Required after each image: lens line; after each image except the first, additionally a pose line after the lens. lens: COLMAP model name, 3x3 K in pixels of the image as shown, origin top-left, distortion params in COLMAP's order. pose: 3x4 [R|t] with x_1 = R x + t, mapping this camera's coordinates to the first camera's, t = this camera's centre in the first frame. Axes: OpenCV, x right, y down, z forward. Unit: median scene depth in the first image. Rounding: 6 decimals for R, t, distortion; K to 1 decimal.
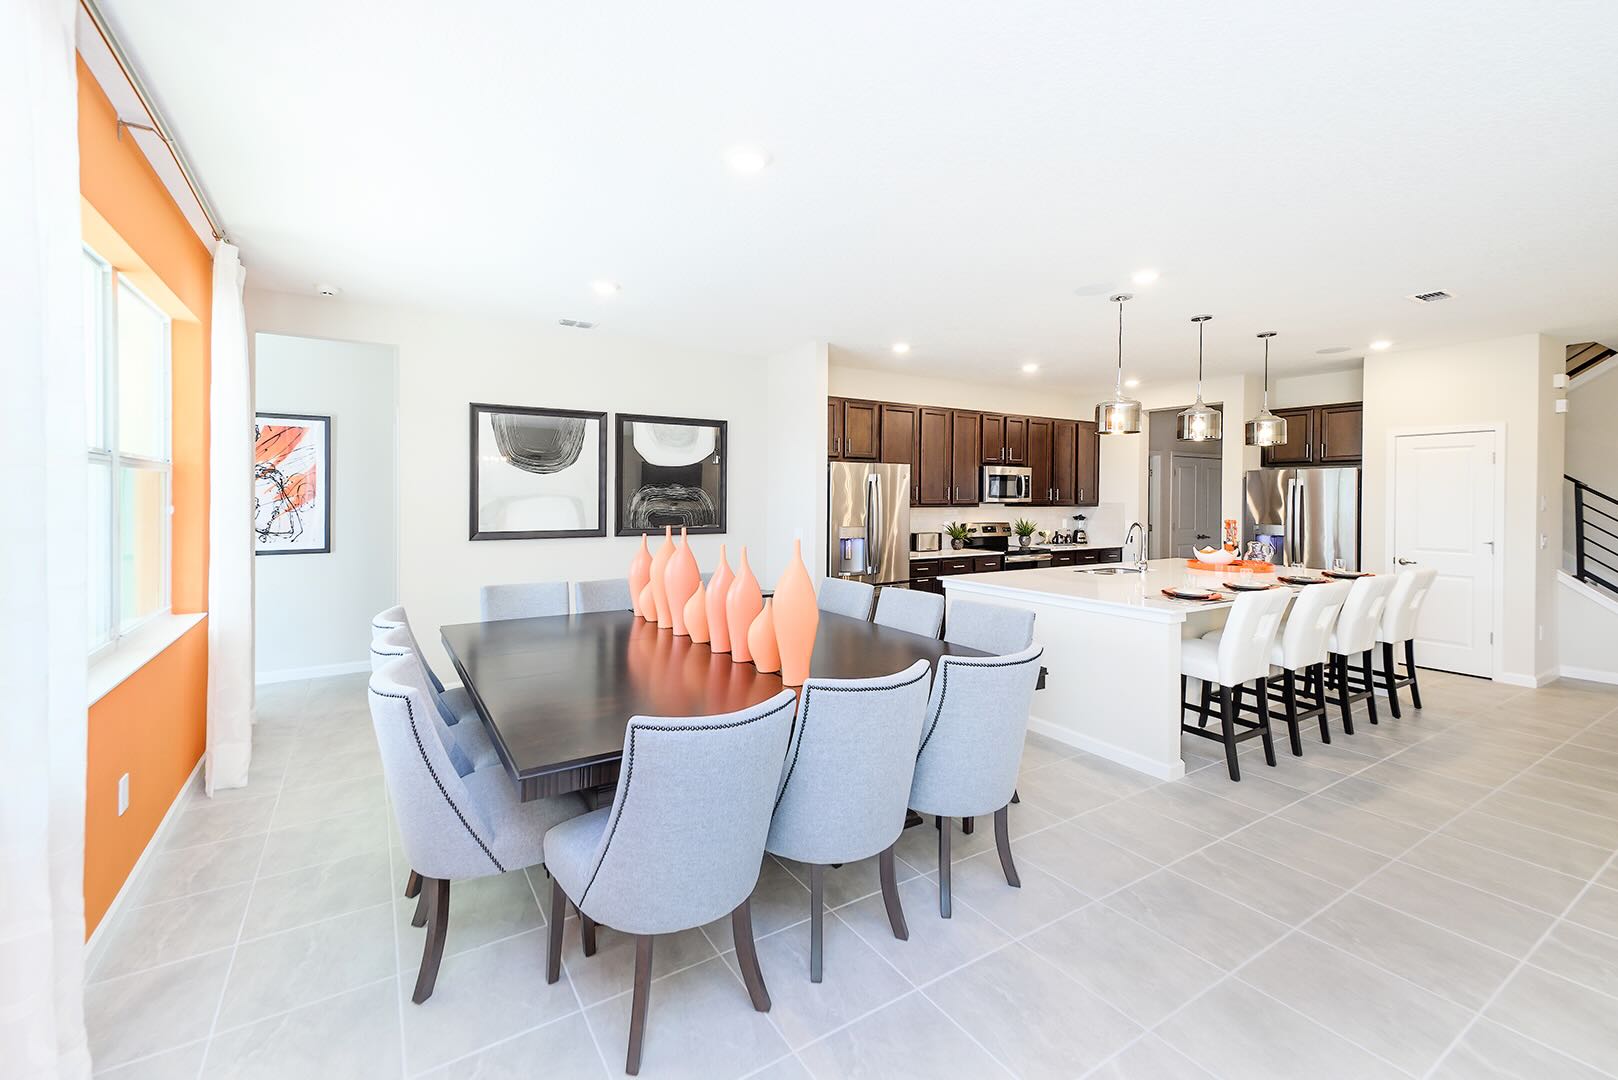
lens RADIAL K [[667.5, 0, 803.1], [0, 667.5, 508.3], [0, 0, 1]] dist [0.062343, -0.000340]
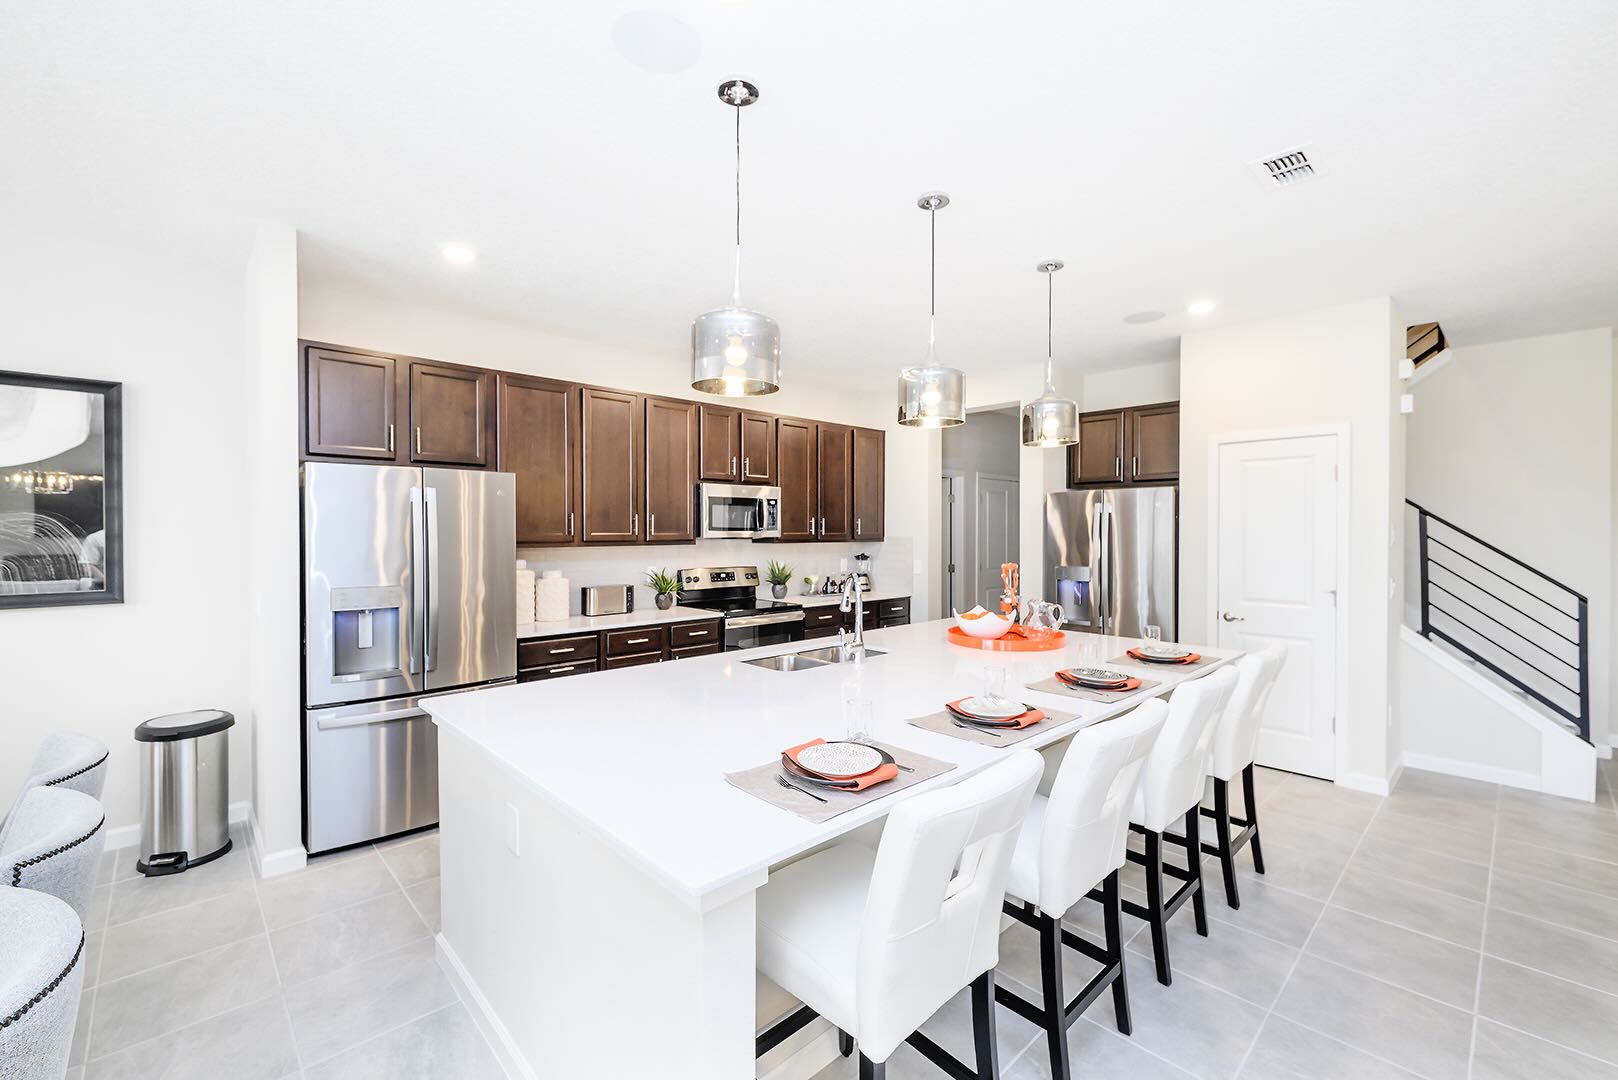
lens RADIAL K [[675.8, 0, 809.0], [0, 675.8, 540.0], [0, 0, 1]] dist [0.000068, 0.040325]
pose [[0.983965, -0.007289, 0.178214, 0.263284], [0.007714, 0.999969, -0.001690, -0.004995], [-0.178196, 0.003037, 0.983990, 0.329469]]
